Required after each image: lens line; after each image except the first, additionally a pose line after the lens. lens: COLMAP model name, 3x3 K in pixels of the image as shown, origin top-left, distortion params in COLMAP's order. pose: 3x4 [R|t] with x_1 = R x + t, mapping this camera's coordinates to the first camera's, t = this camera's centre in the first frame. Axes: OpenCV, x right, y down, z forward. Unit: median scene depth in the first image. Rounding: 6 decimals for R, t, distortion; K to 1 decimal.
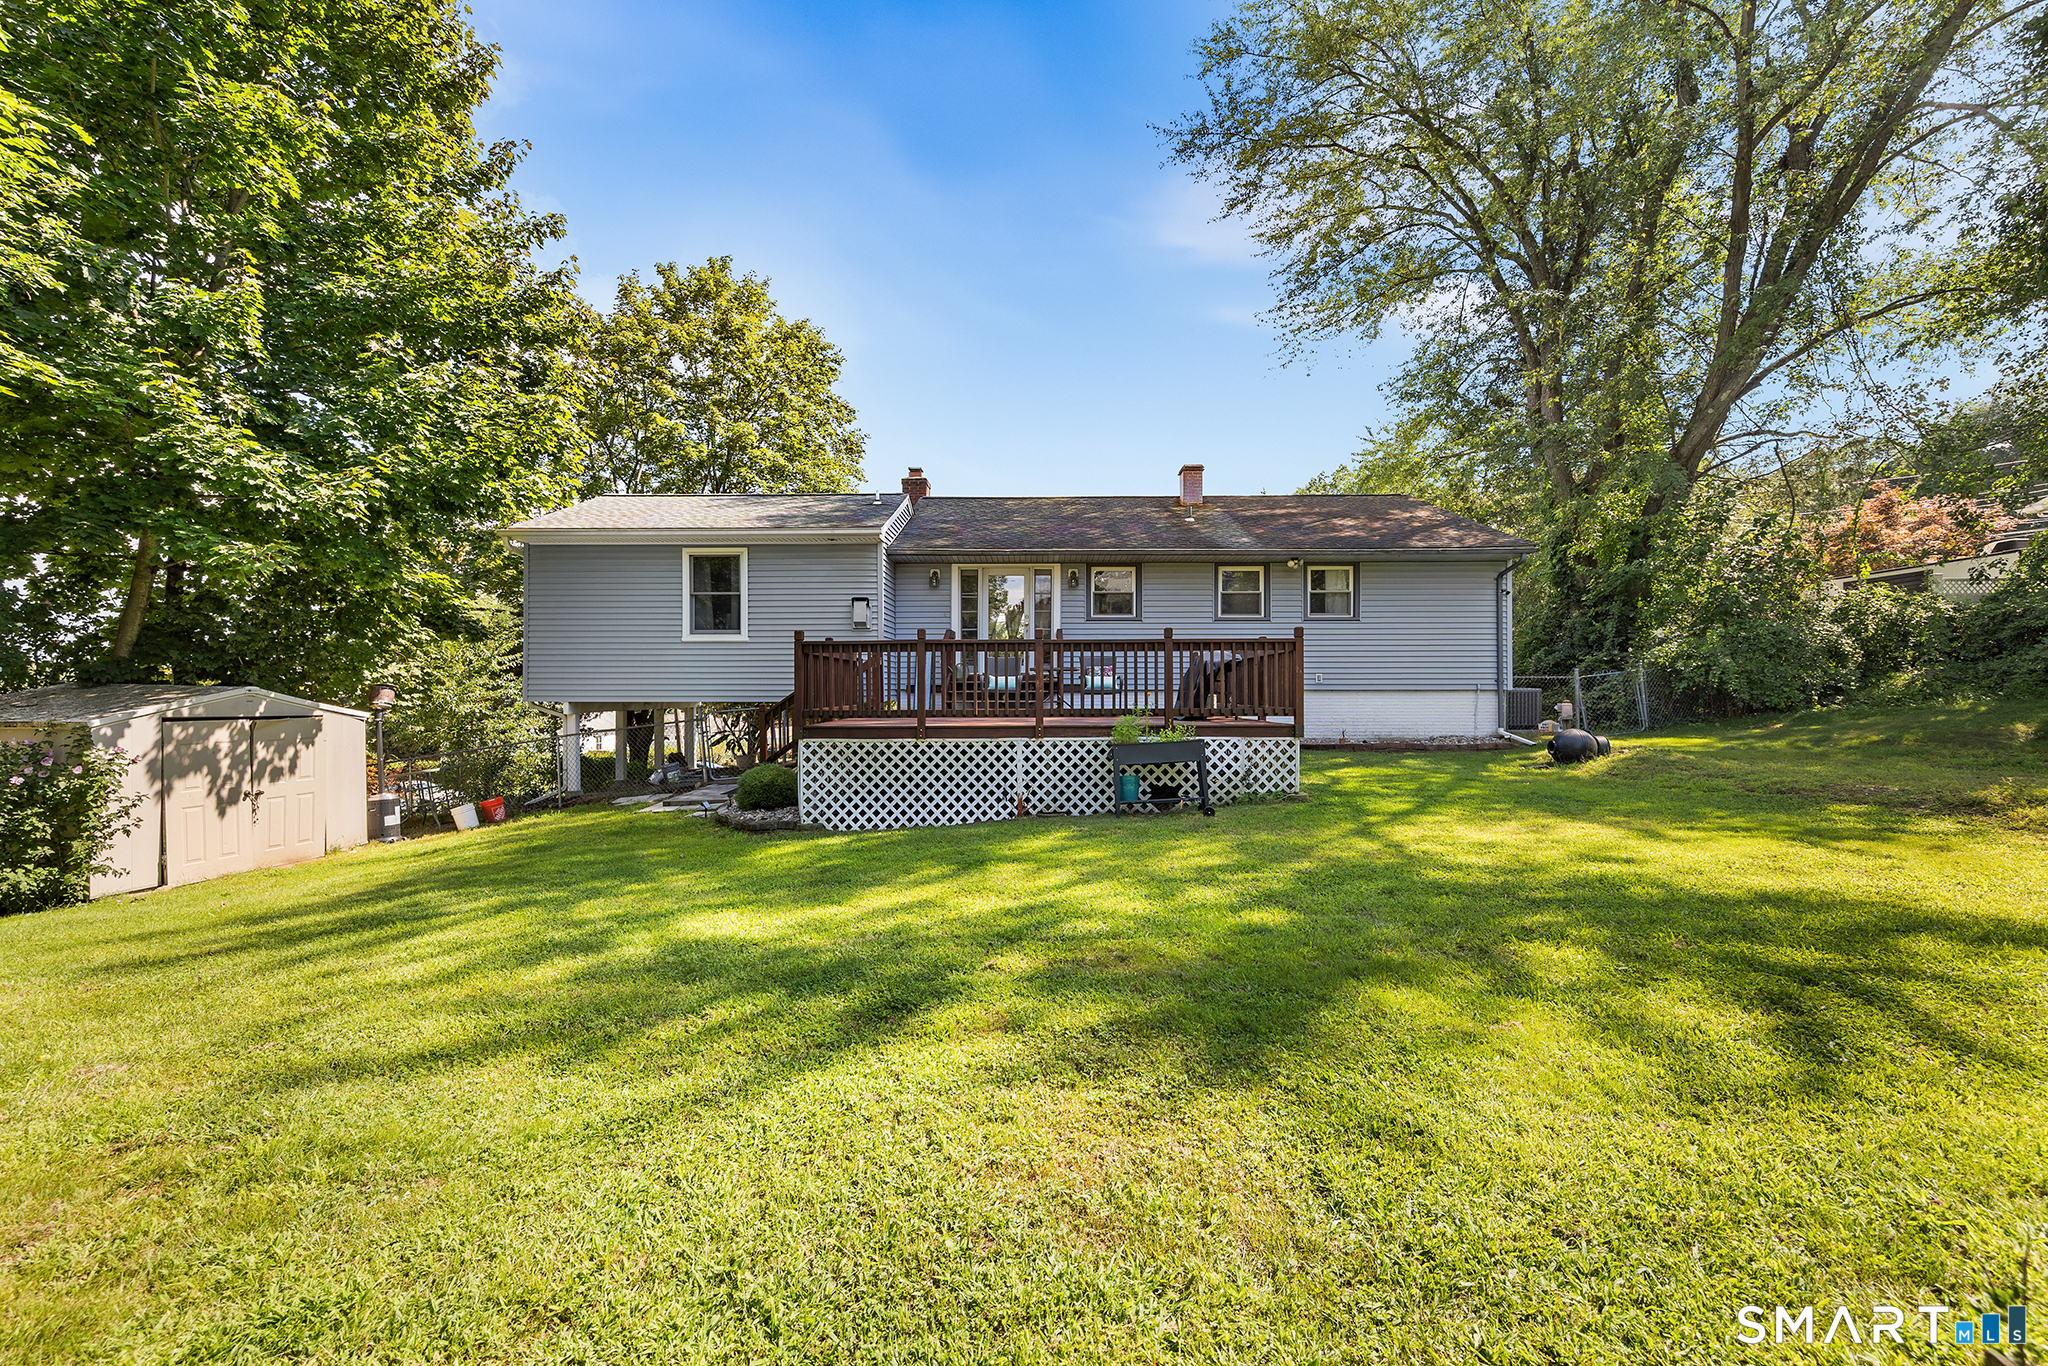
lens RADIAL K [[819.2, 0, 1019.2], [0, 819.2, 680.0], [0, 0, 1]] dist [0.001633, -0.000021]
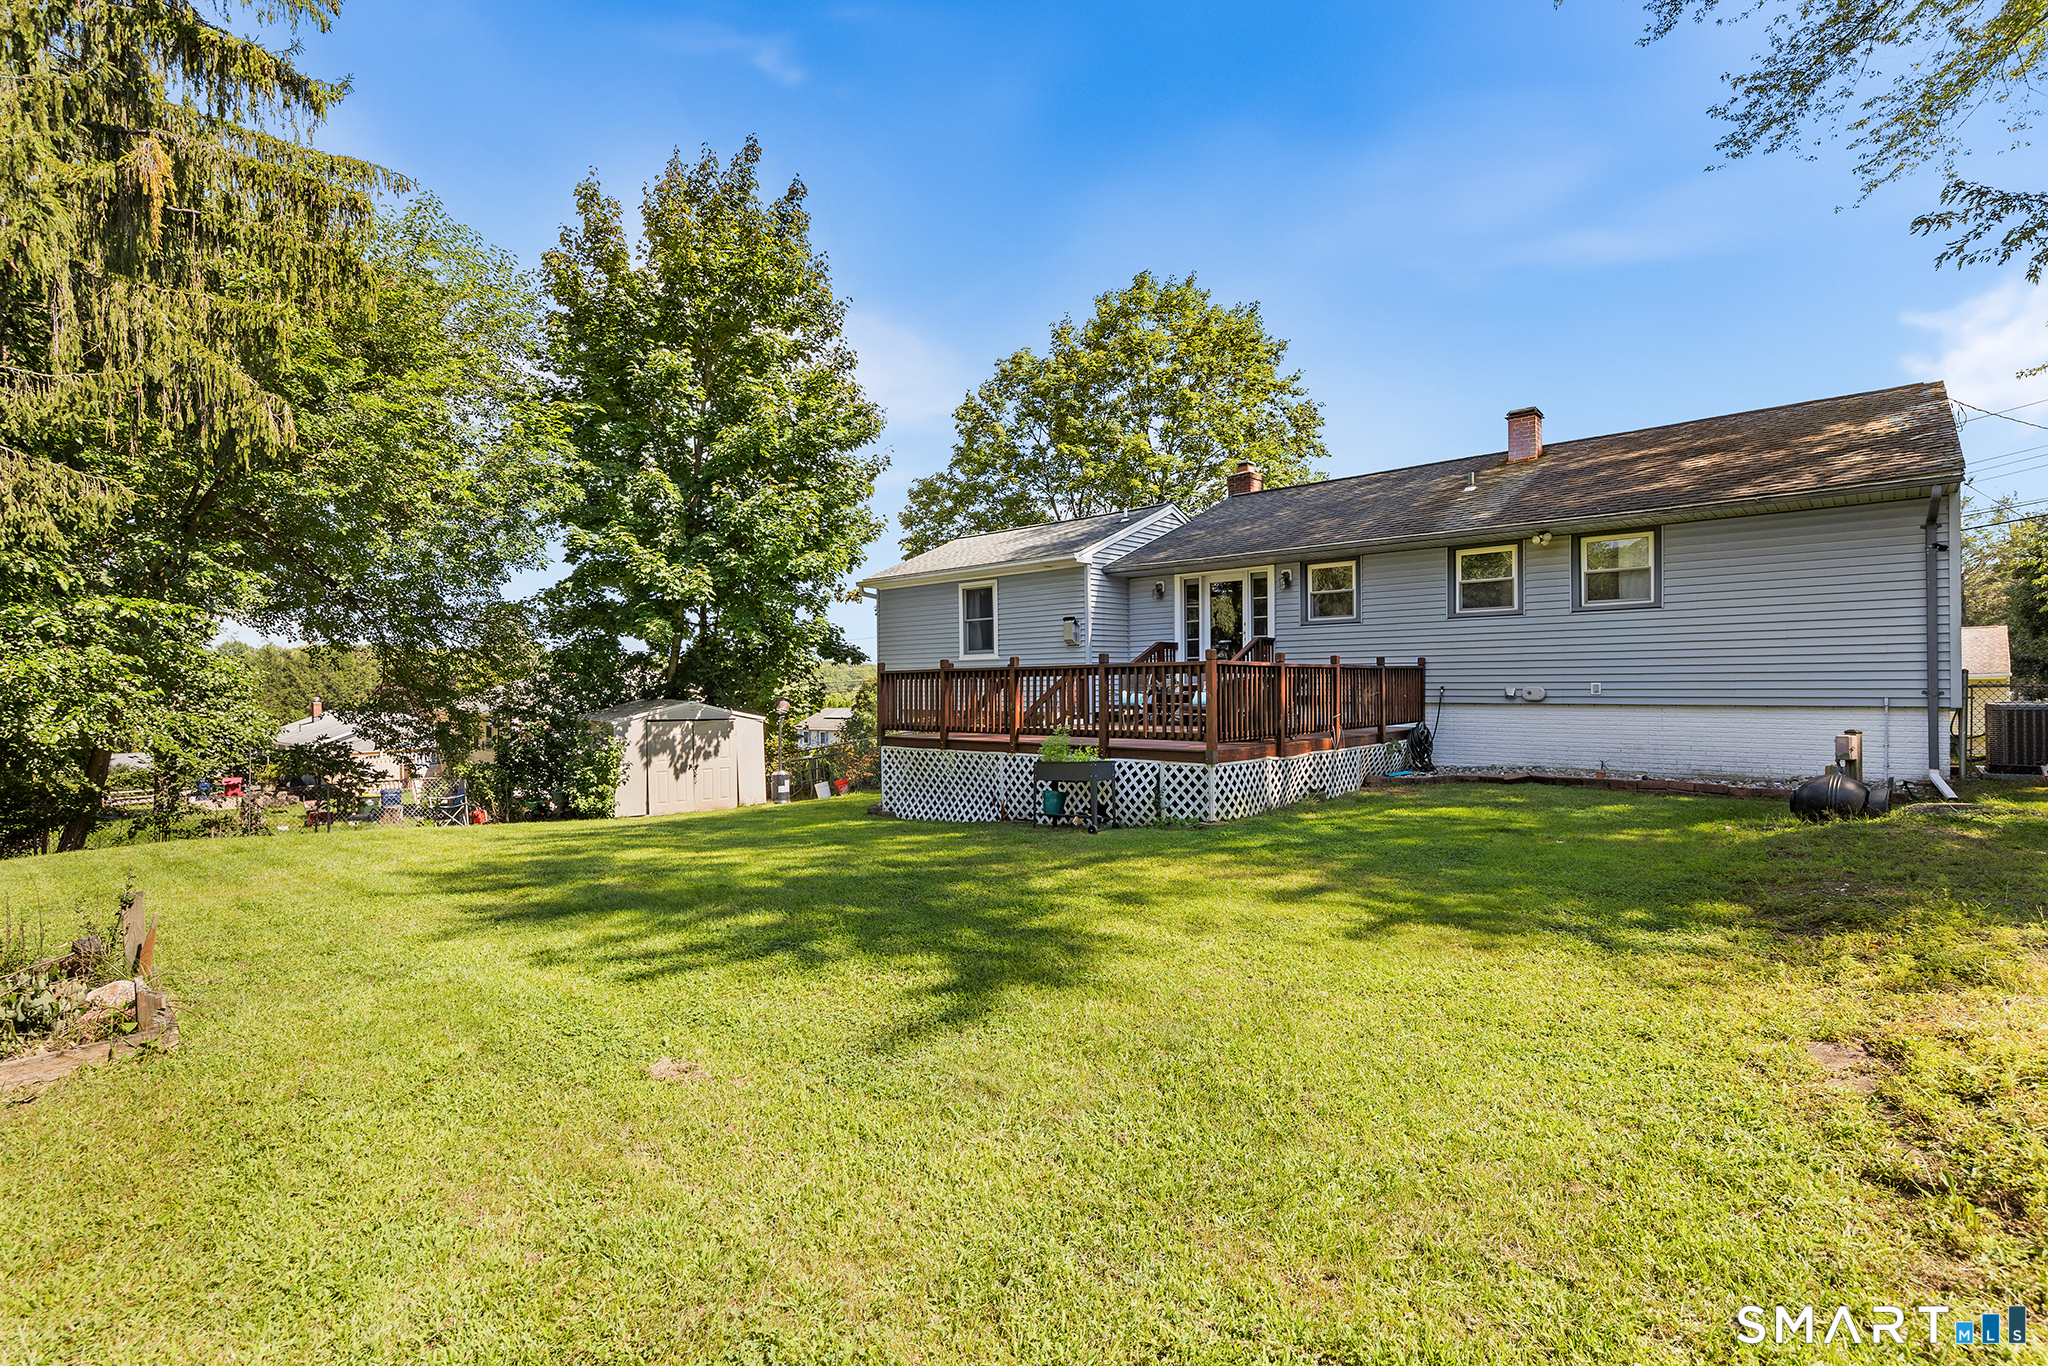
lens RADIAL K [[930.7, 0, 1021.1], [0, 930.7, 685.9], [0, 0, 1]] dist [-0.002115, -0.000101]
pose [[0.747038, -0.005683, -0.664757, 0.743568], [0.017122, 0.999796, 0.010693, -0.030167], [0.664561, -0.019370, 0.746983, 0.034820]]
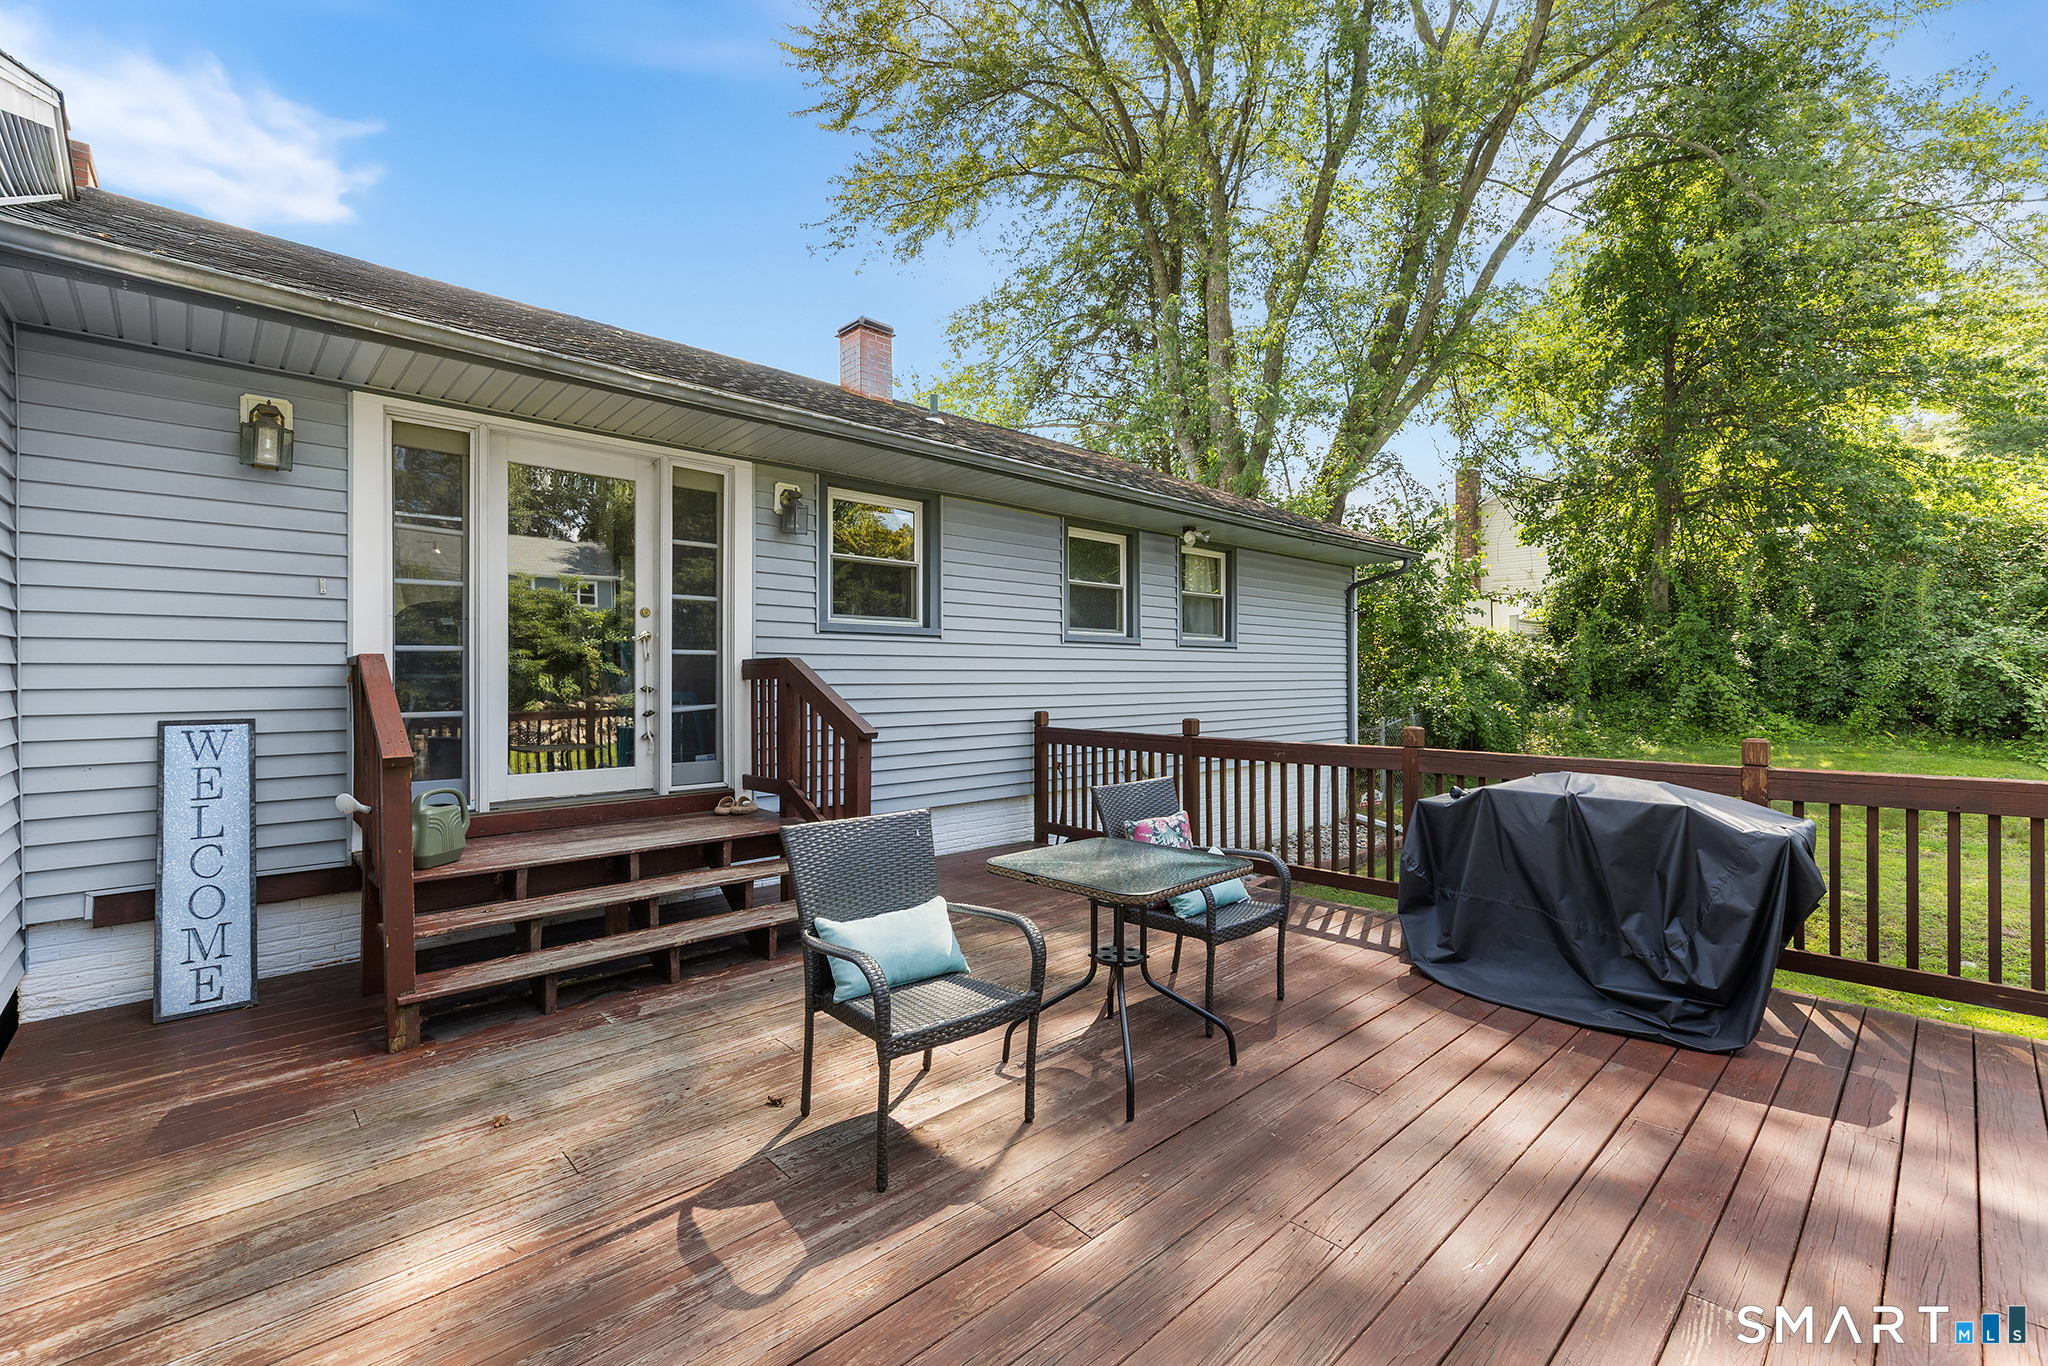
lens RADIAL K [[887.0, 0, 1030.0], [0, 887.0, 677.3], [0, 0, 1]] dist [-0.001363, -0.000039]
pose [[0.711137, -0.001324, 0.703052, -0.177034], [-0.000292, 0.999998, 0.002179, -0.073983], [-0.703053, -0.001755, 0.711135, 0.912320]]
